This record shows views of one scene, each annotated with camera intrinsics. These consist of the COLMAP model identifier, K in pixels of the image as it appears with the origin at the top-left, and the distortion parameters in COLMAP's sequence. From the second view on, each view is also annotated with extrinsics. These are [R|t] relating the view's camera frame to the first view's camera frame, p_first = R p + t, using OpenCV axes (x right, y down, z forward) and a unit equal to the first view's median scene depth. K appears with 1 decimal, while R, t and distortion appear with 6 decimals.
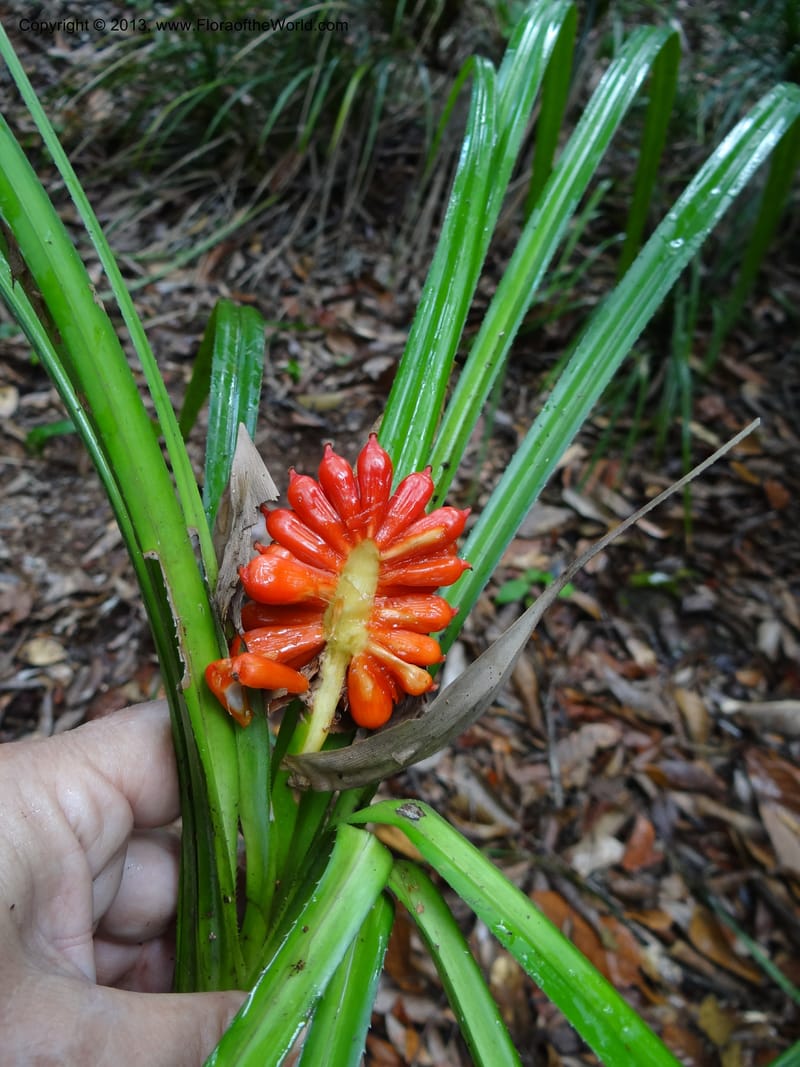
lens RADIAL K [[832.7, 0, 402.3], [0, 832.7, 538.7], [0, 0, 1]] dist [0.008262, -0.014014]
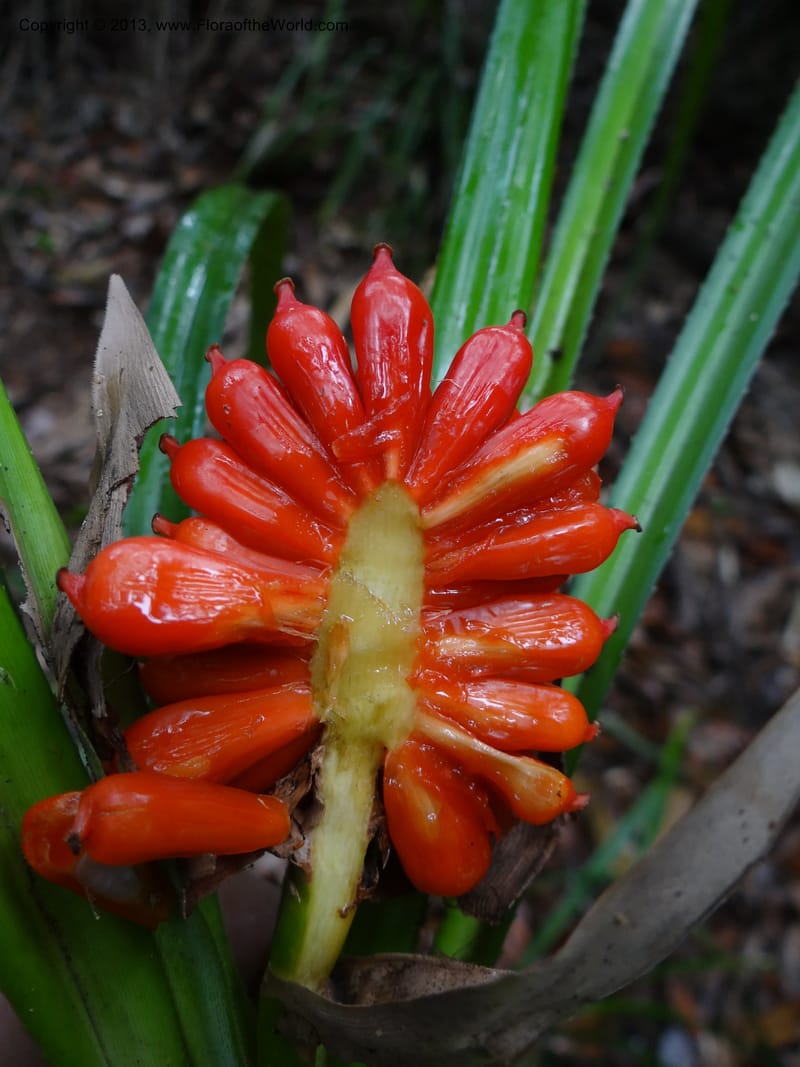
lens RADIAL K [[832.7, 0, 395.5], [0, 832.7, 530.4], [0, 0, 1]] dist [0.008262, -0.014014]
pose [[0.979829, -0.101666, -0.172042, 0.034273], [0.102469, 0.994727, -0.004228, 0.027448], [0.171565, -0.013486, 0.985080, 0.566855]]
